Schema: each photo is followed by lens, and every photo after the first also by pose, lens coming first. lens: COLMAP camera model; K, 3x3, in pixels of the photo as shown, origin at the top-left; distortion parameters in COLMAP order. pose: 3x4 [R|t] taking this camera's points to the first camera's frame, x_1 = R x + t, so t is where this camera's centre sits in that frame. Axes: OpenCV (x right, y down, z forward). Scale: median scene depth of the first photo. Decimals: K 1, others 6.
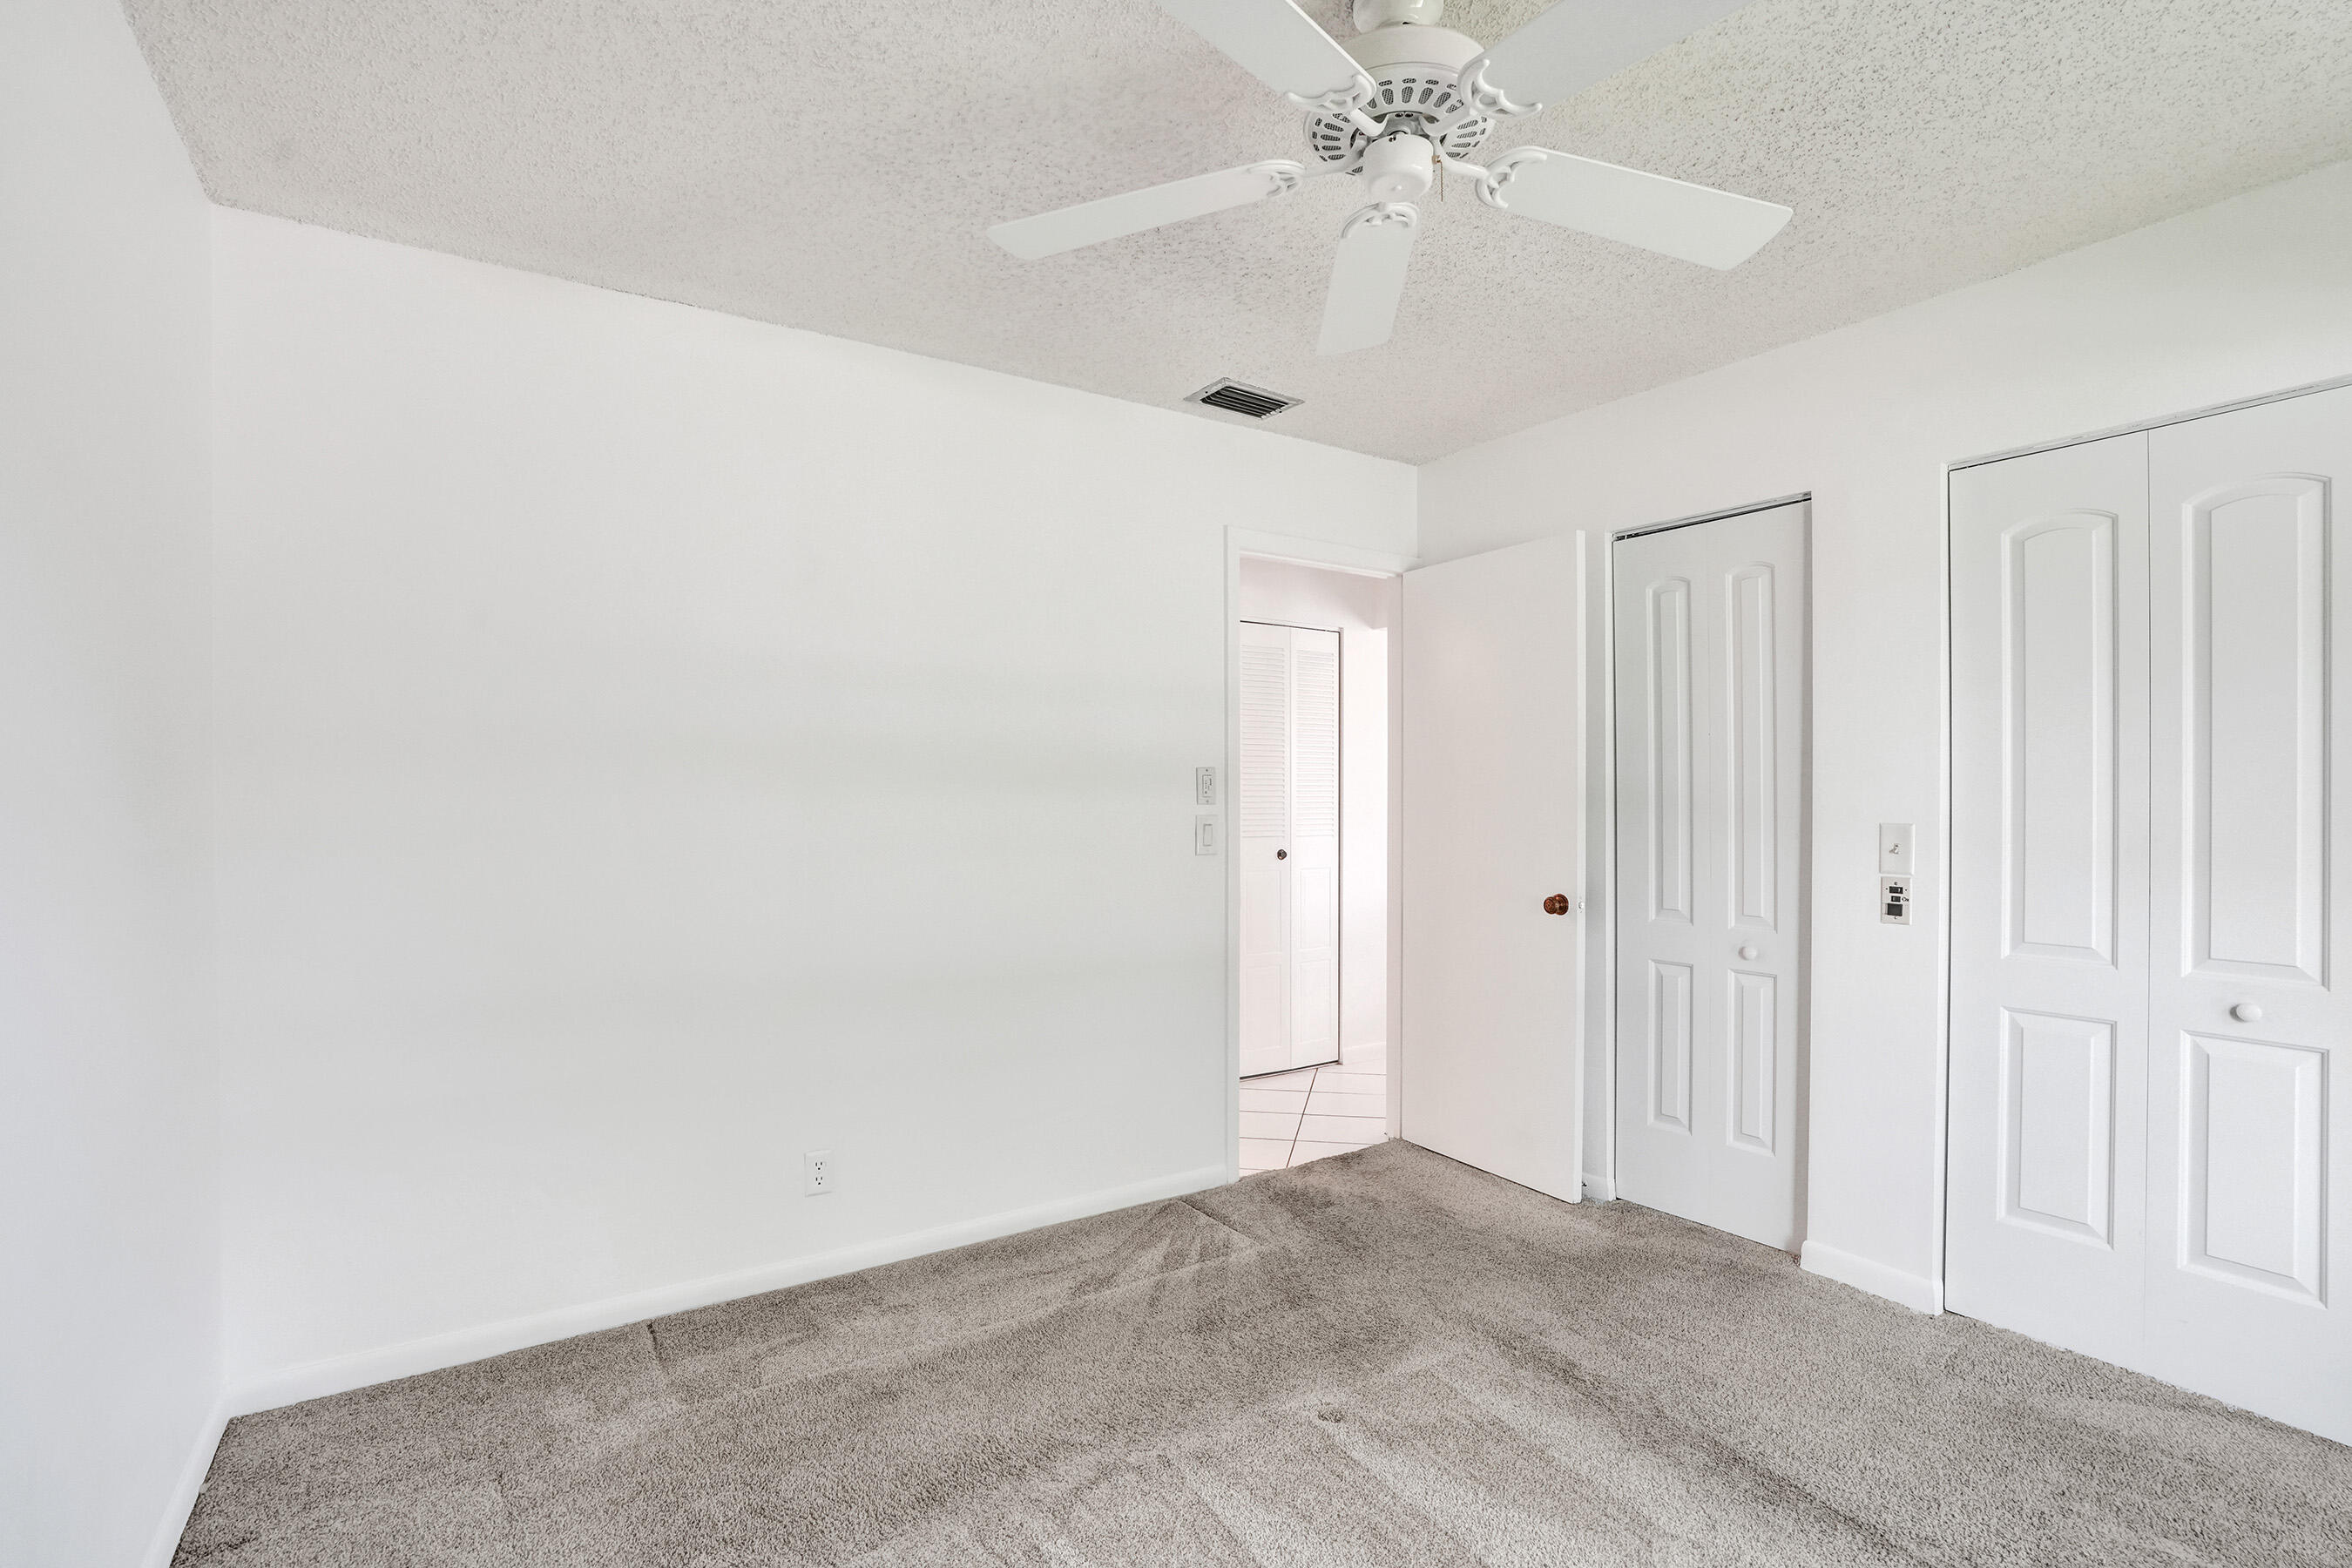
lens RADIAL K [[1100.7, 0, 1168.2], [0, 1100.7, 785.7], [0, 0, 1]] dist [-0.070498, 0.026486]
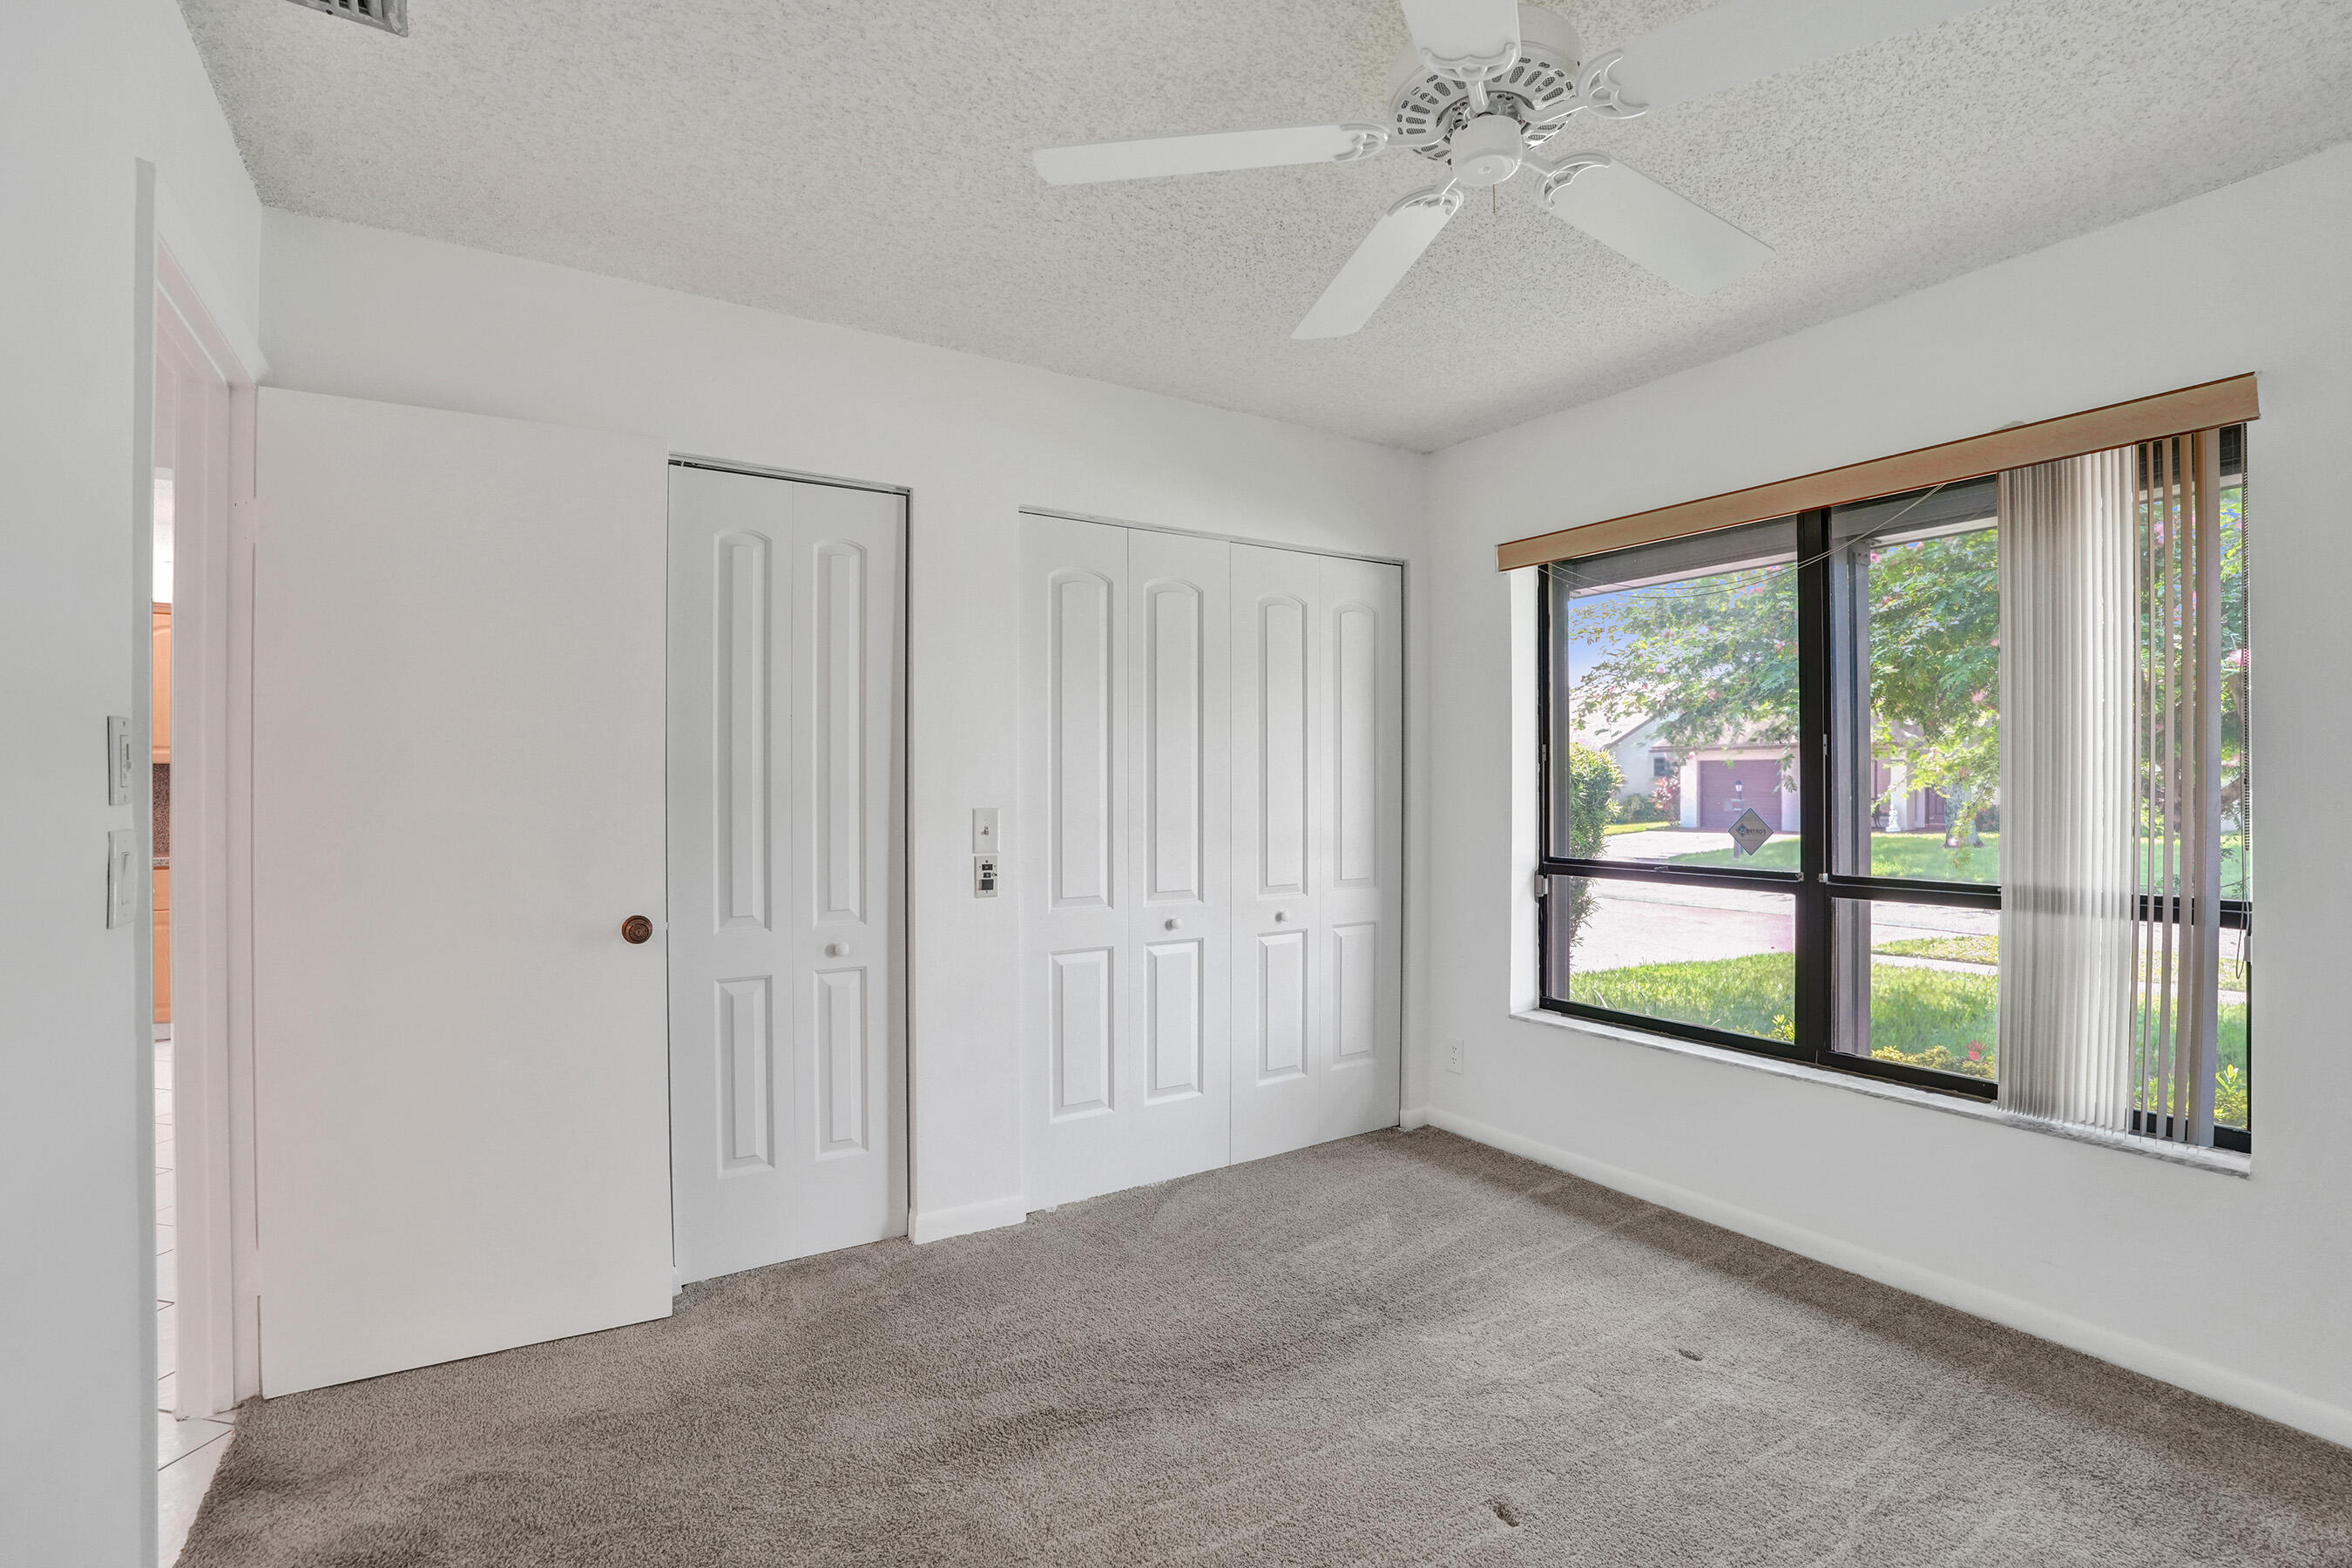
lens RADIAL K [[1079.4, 0, 1176.0], [0, 1079.4, 784.0], [0, 0, 1]] dist [-0.036845, 0.000257]
pose [[0.021297, 0.002033, 0.999771, -0.418507], [-0.008853, 0.999959, -0.001845, 0.008942], [-0.999734, -0.008811, 0.021314, 0.713032]]
